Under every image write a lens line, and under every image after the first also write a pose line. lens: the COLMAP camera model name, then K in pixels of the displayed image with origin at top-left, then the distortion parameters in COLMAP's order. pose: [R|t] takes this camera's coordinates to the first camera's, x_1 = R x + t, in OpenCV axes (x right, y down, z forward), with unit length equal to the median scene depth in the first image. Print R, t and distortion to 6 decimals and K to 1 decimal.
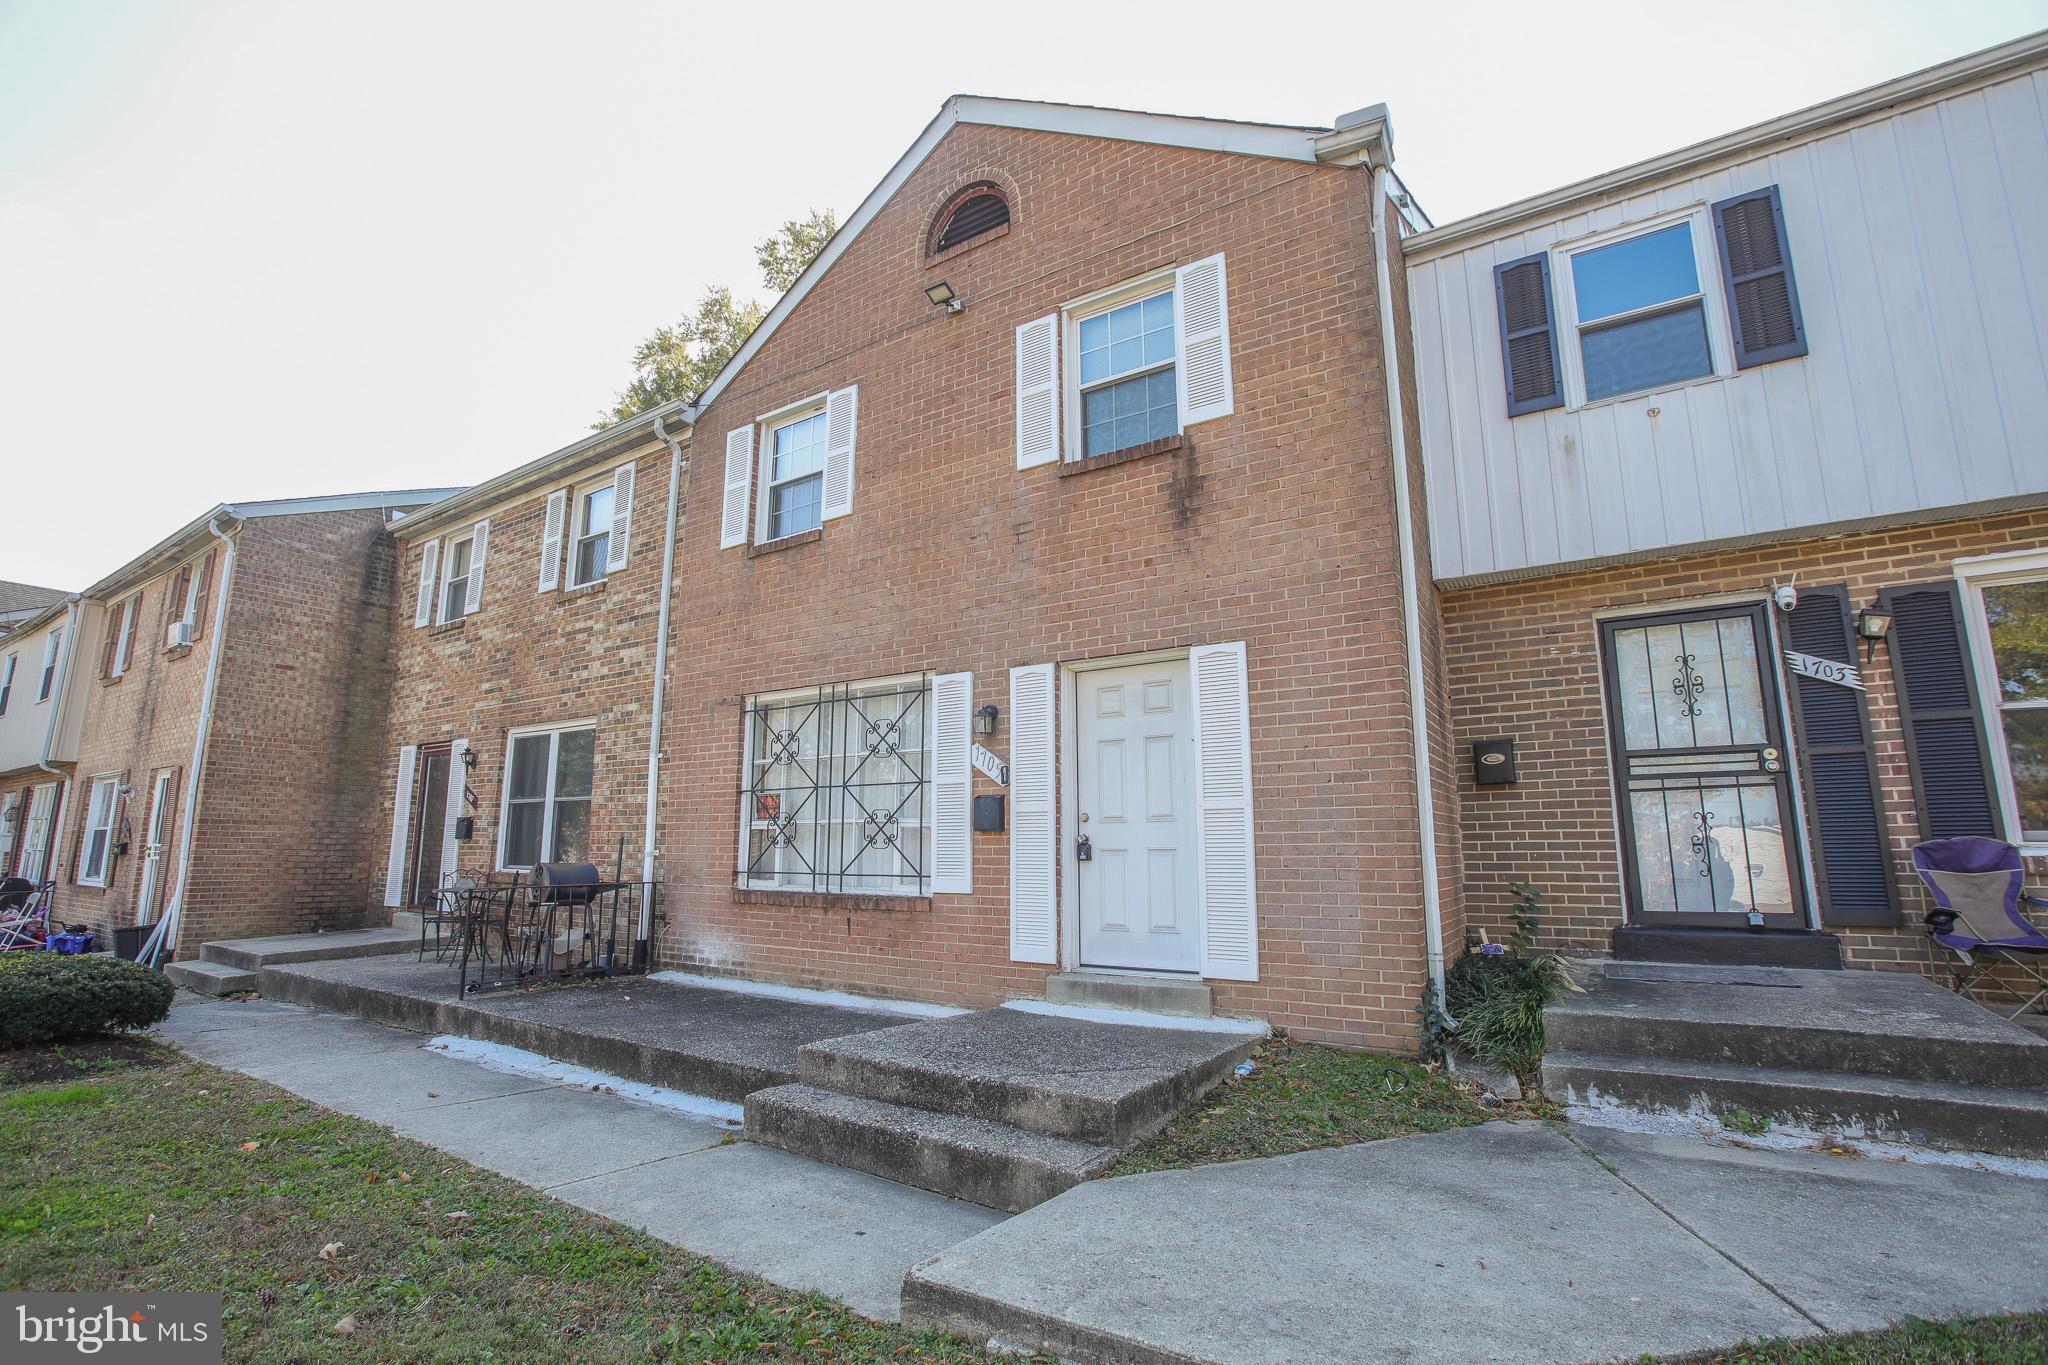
lens RADIAL K [[929.3, 0, 1014.3], [0, 929.3, 686.1], [0, 0, 1]] dist [-0.062833, 0.026395]
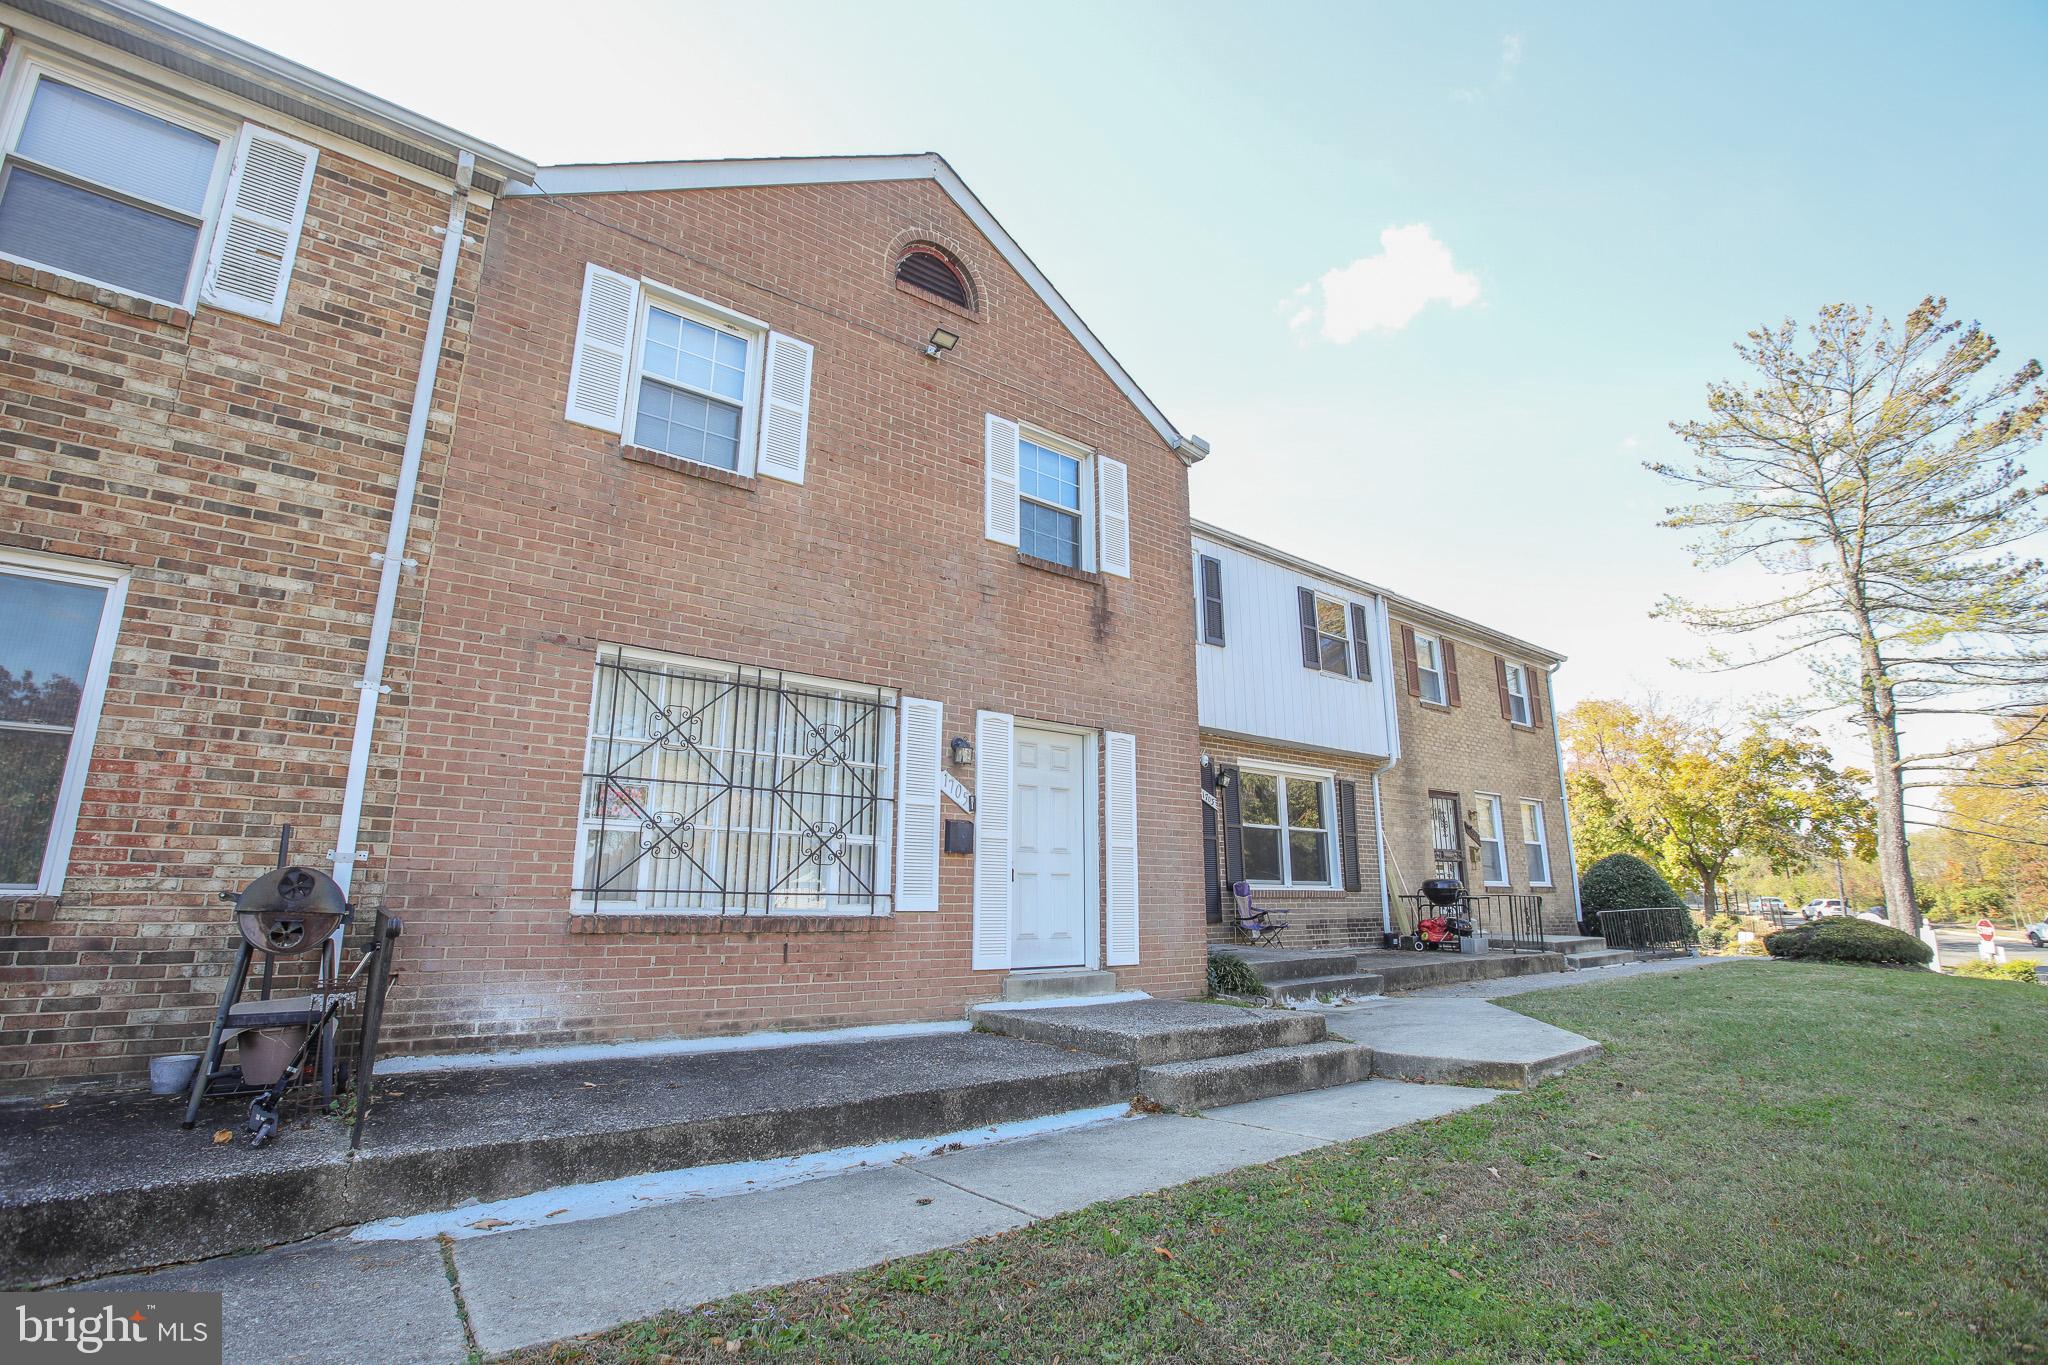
lens RADIAL K [[929.3, 0, 1014.3], [0, 929.3, 686.1], [0, 0, 1]] dist [-0.062833, 0.026395]
pose [[0.335956, 0.216164, 0.916737, -0.974436], [-0.170530, 0.971182, -0.166508, 0.126297], [-0.926312, -0.100392, 0.363137, 0.522695]]
